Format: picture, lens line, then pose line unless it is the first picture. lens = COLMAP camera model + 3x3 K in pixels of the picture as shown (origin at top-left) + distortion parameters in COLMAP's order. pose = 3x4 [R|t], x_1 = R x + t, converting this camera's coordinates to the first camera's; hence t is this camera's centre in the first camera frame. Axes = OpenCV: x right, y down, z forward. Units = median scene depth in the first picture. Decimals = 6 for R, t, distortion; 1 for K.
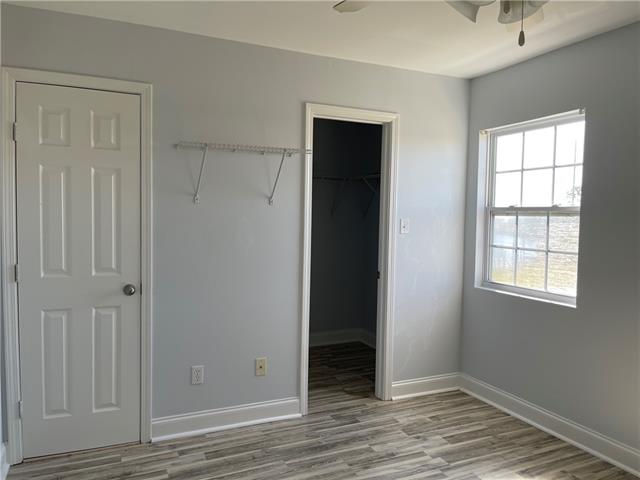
lens RADIAL K [[493.2, 0, 326.8], [0, 493.2, 244.9], [0, 0, 1]] dist [0.065152, -0.097978]
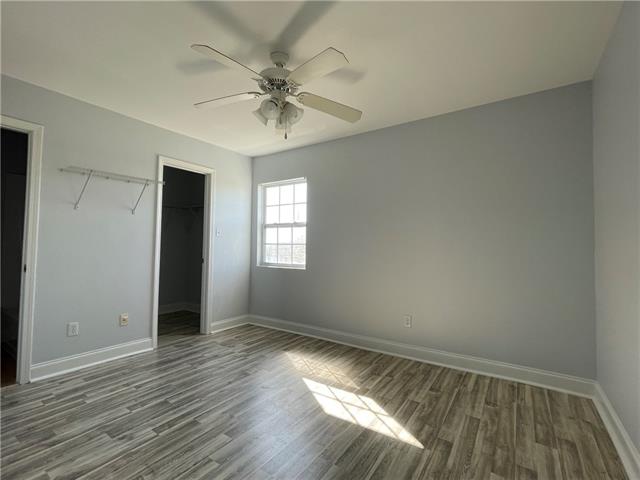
lens RADIAL K [[298.6, 0, 322.1], [0, 298.6, 236.9], [0, 0, 1]] dist [0.000944, 0.000531]
pose [[0.859036, 0.009159, 0.511833, -0.082440], [0.031838, 0.996948, -0.071275, 0.076676], [-0.510924, 0.077523, 0.856123, -0.121781]]
